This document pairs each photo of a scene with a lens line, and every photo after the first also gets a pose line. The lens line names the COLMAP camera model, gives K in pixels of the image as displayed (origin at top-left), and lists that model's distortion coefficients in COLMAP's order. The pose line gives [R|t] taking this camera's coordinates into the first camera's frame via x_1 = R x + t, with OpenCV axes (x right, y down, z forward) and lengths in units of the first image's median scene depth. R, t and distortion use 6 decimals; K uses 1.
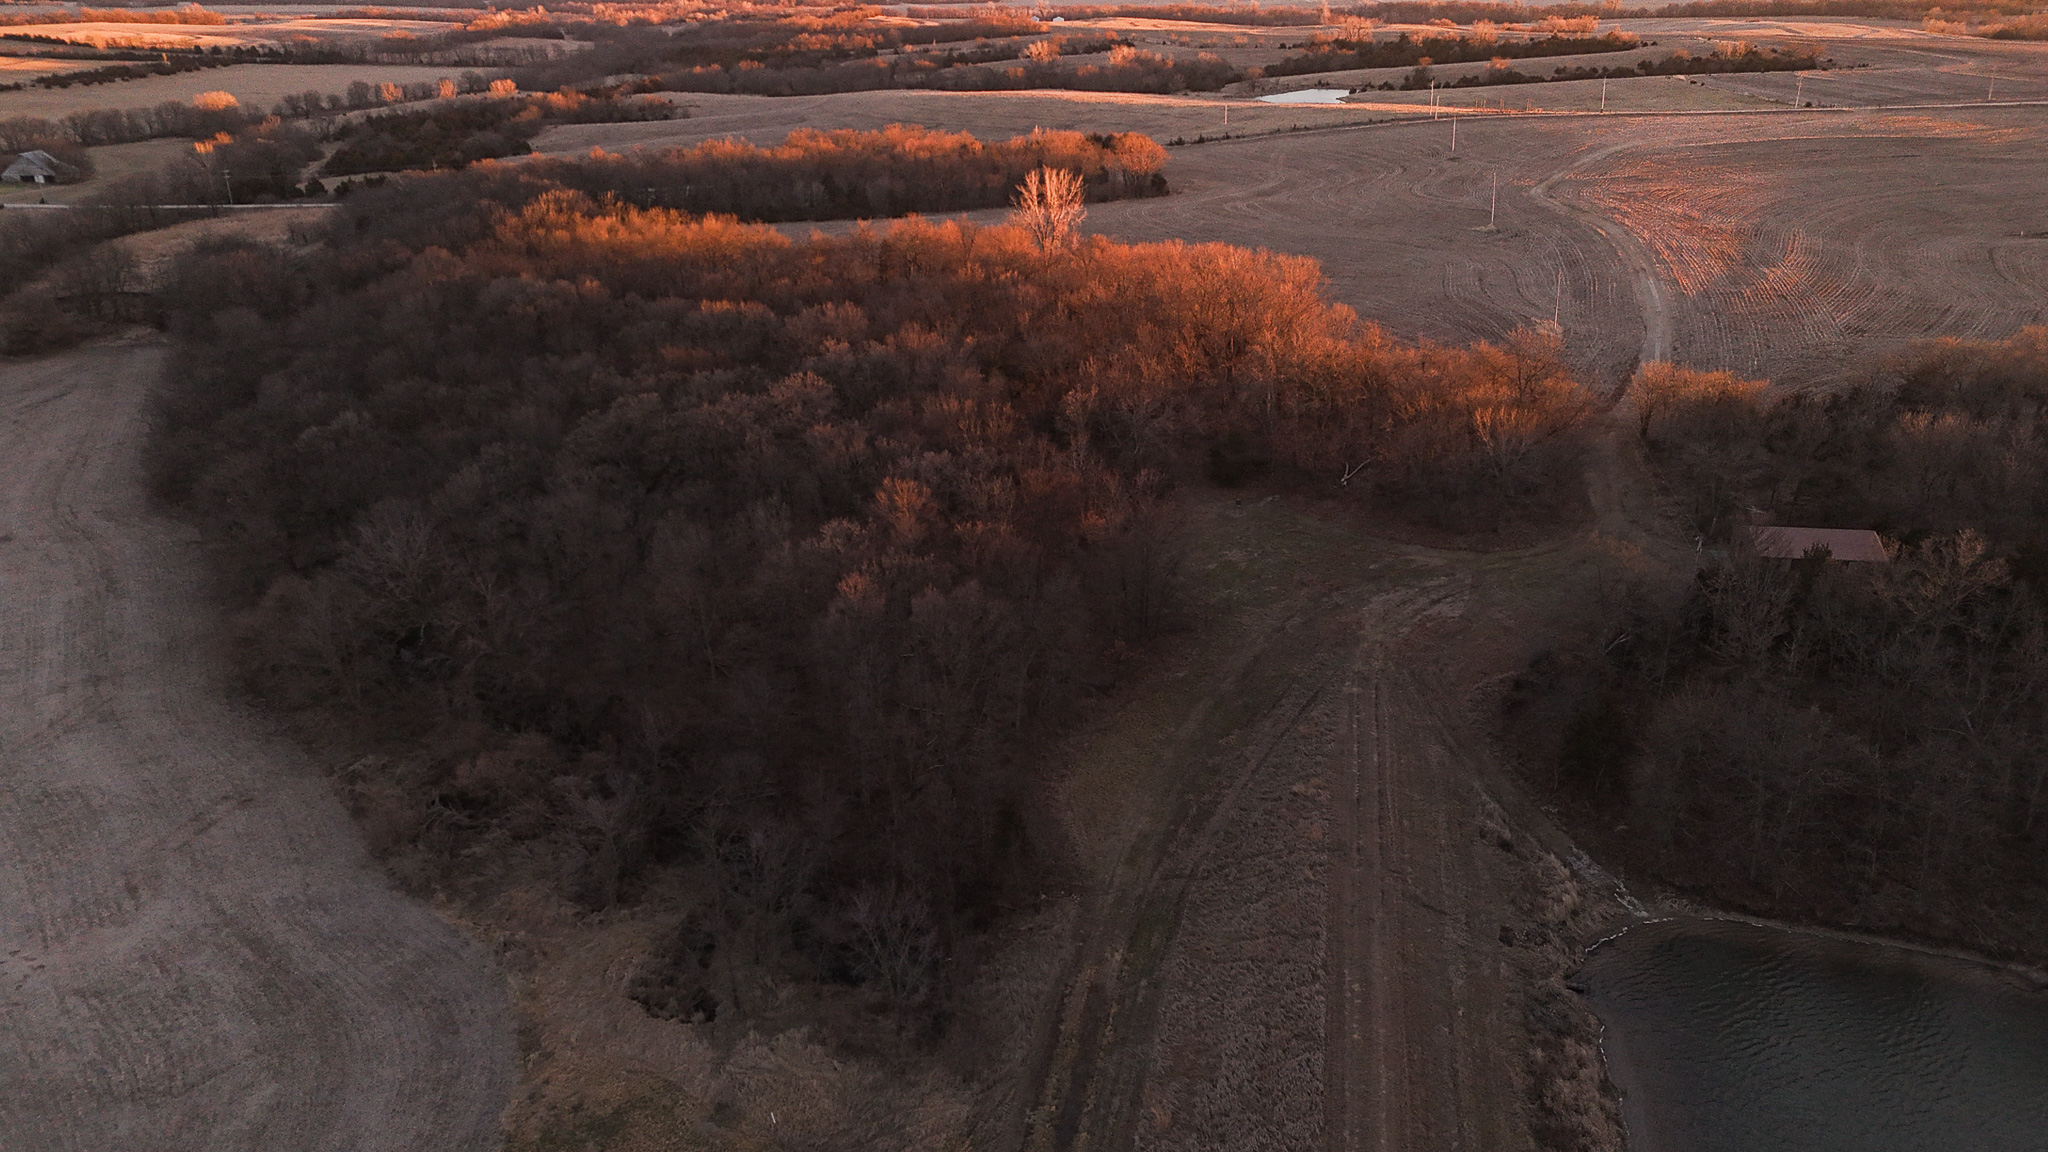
lens RADIAL K [[1492.3, 0, 1026.2], [0, 1492.3, 578.5], [0, 0, 1]] dist [0.097472, -0.093072]
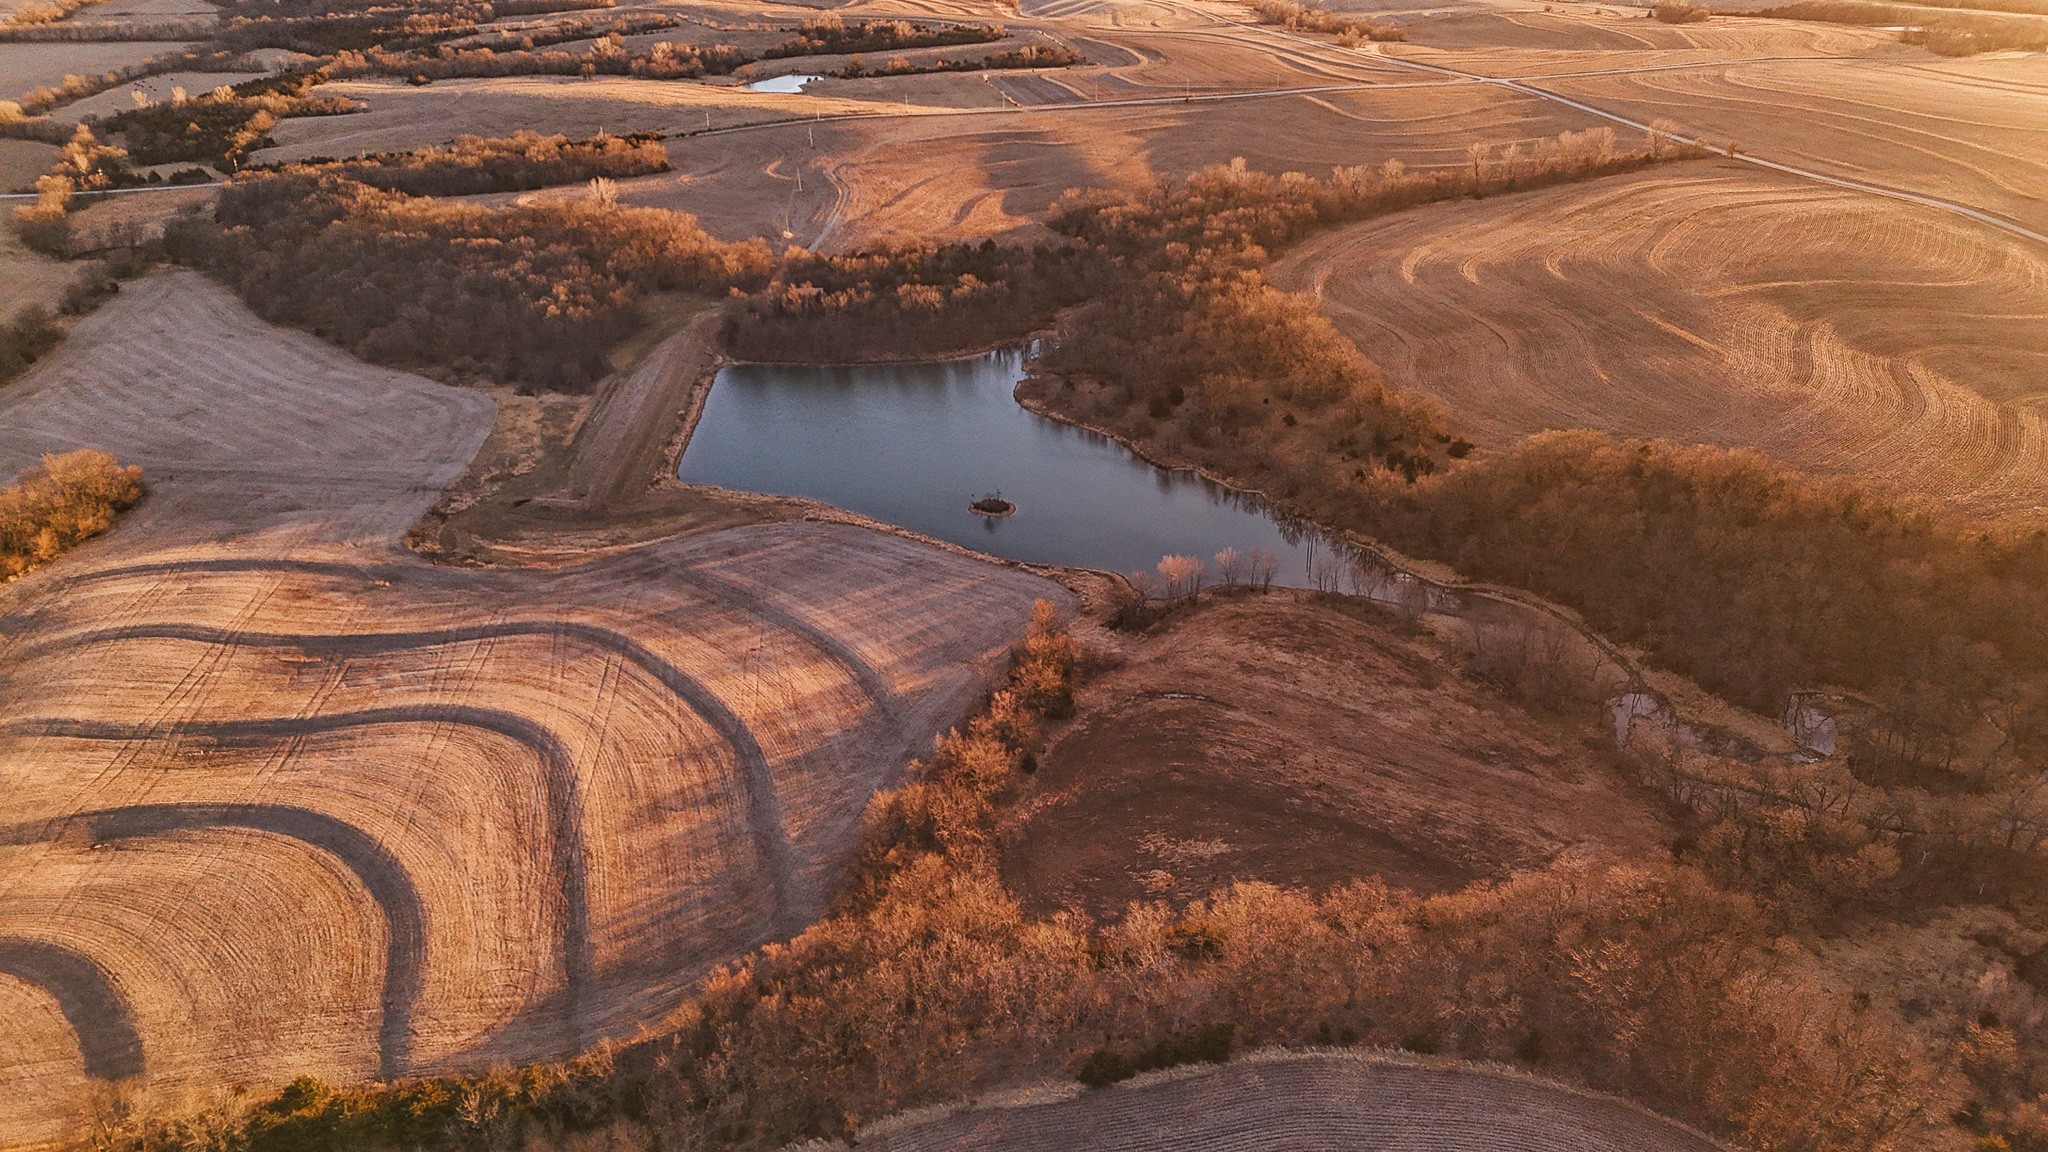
lens RADIAL K [[1492.3, 0, 1020.8], [0, 1492.3, 568.9], [0, 0, 1]] dist [0.097472, -0.093072]
pose [[0.969693, -0.104238, 0.220975, 0.104998], [0.090998, 0.993437, 0.069298, 0.389241], [-0.226748, -0.047089, 0.972814, -2.410321]]
